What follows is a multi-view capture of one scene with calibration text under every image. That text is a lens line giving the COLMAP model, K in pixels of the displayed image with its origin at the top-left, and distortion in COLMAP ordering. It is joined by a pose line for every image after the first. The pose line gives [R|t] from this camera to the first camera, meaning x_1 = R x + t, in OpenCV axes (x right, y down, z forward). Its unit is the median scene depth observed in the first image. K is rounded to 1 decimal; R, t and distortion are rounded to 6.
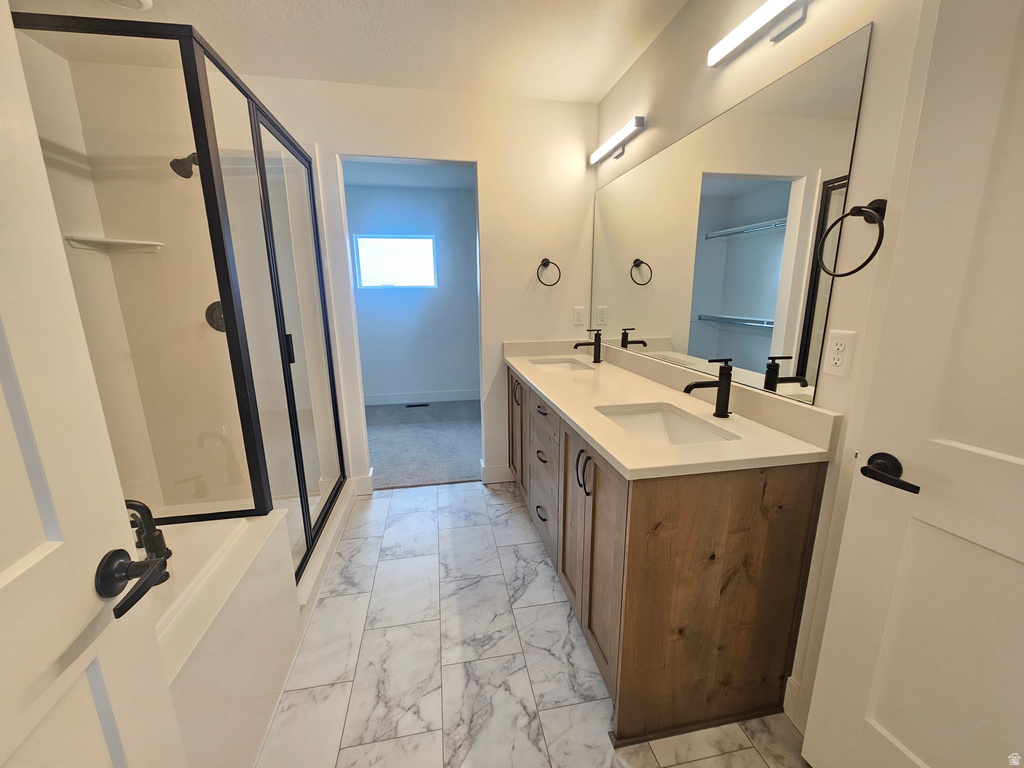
lens RADIAL K [[415.8, 0, 511.5], [0, 415.8, 385.6], [0, 0, 1]] dist [-0.000815, 0.000462]
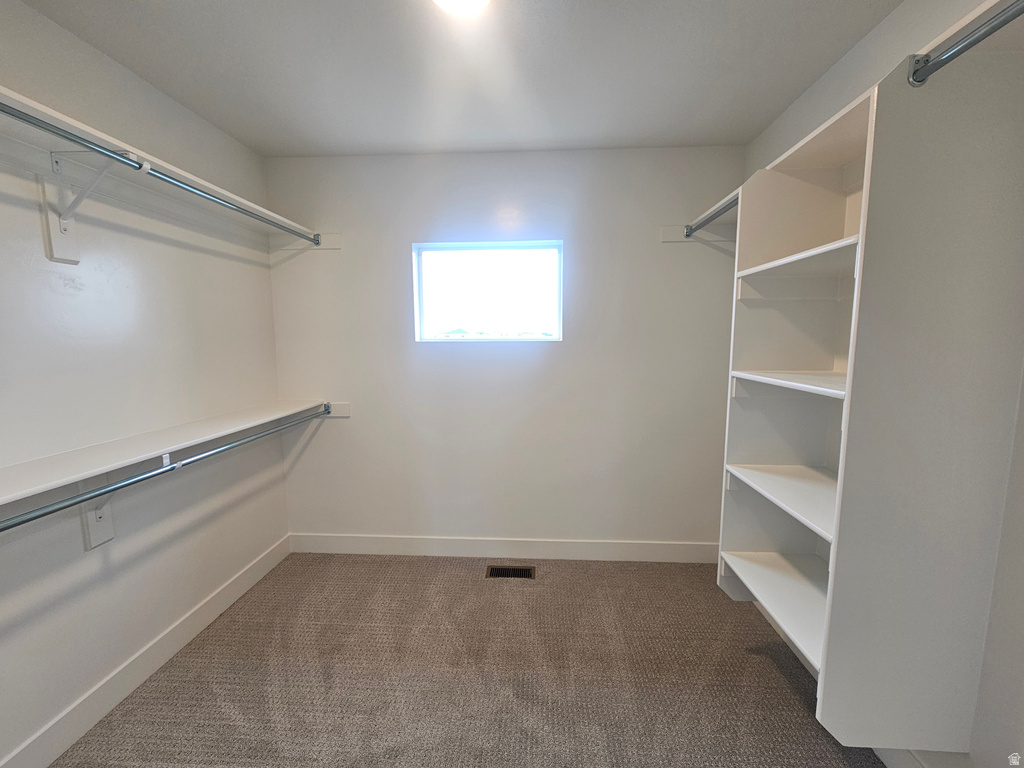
lens RADIAL K [[415.8, 0, 513.4], [0, 415.8, 383.2], [0, 0, 1]] dist [-0.000815, 0.000462]
pose [[0.968031, 0.031250, -0.248875, -0.102704], [-0.057360, 0.993496, -0.098363, -0.122934], [0.244182, 0.109494, 0.963528, 0.474716]]
